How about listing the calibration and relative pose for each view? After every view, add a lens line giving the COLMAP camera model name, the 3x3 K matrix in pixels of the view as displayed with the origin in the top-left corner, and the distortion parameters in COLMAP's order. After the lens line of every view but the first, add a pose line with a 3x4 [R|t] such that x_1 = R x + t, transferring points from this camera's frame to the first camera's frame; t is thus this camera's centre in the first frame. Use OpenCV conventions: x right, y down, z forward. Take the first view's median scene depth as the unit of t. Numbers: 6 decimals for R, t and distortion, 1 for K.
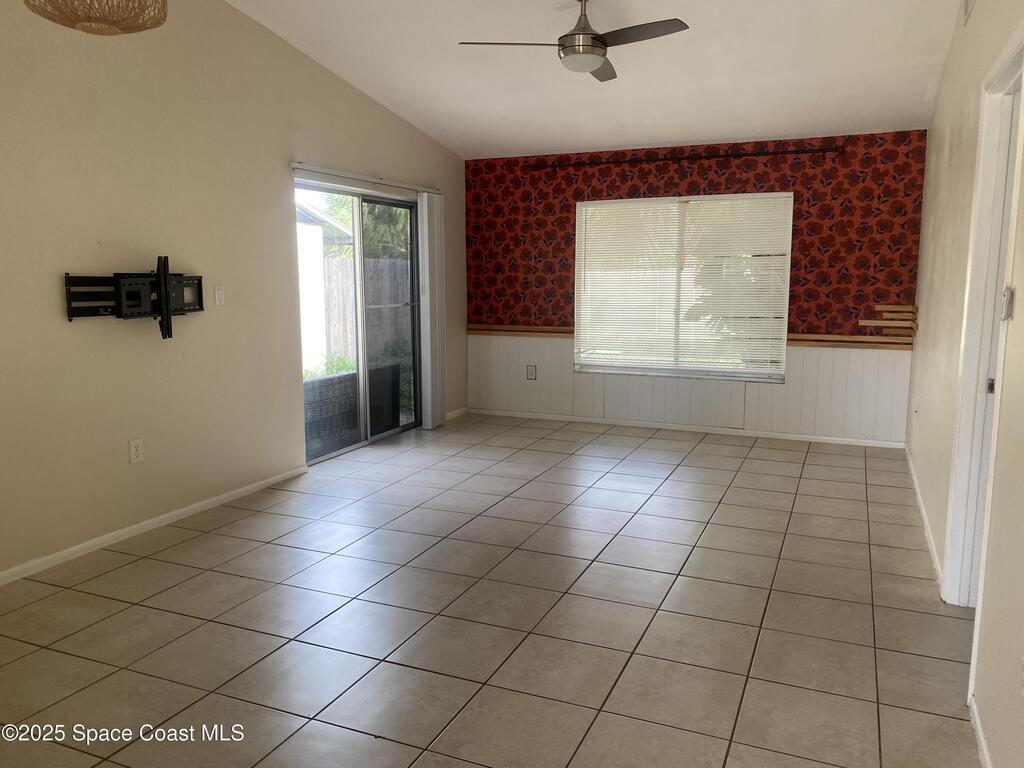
lens RADIAL K [[792.5, 0, 512.0], [0, 792.5, 384.0], [0, 0, 1]] dist [-0.003311, -0.001767]
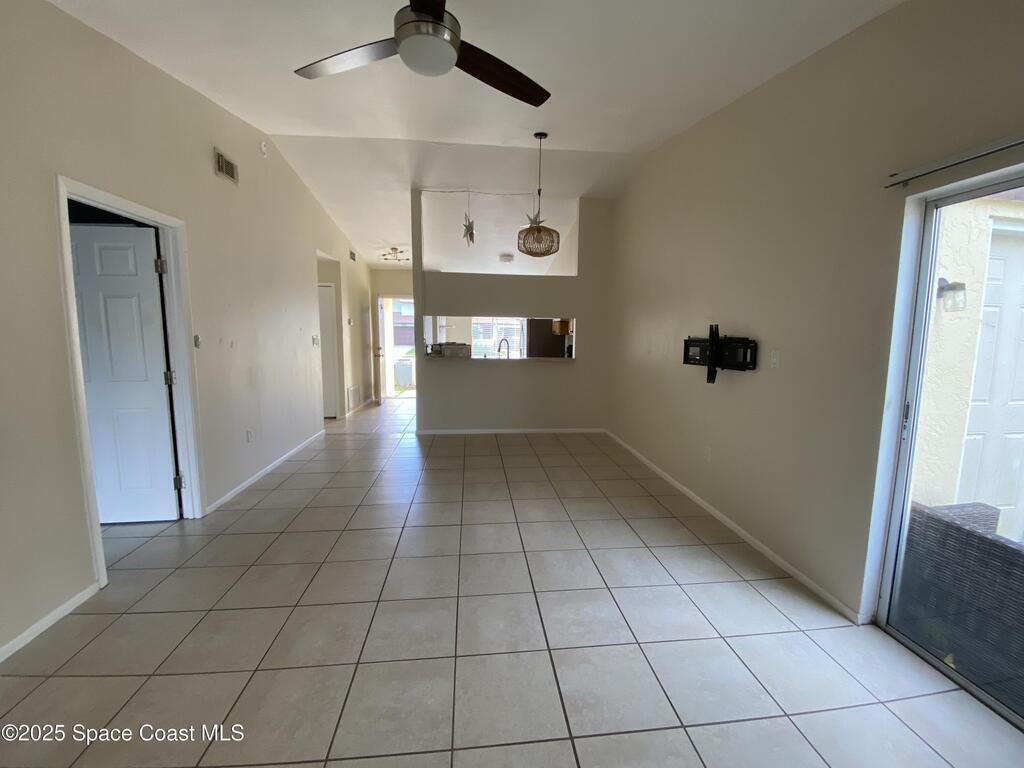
lens RADIAL K [[416.1, 0, 514.0], [0, 416.1, 377.8], [0, 0, 1]] dist [-0.000174, -0.000102]
pose [[-0.869804, 0.046807, -0.491172, 0.237703], [-0.082997, 0.967424, 0.239171, -0.222137], [0.486366, 0.248798, -0.837584, 1.504675]]
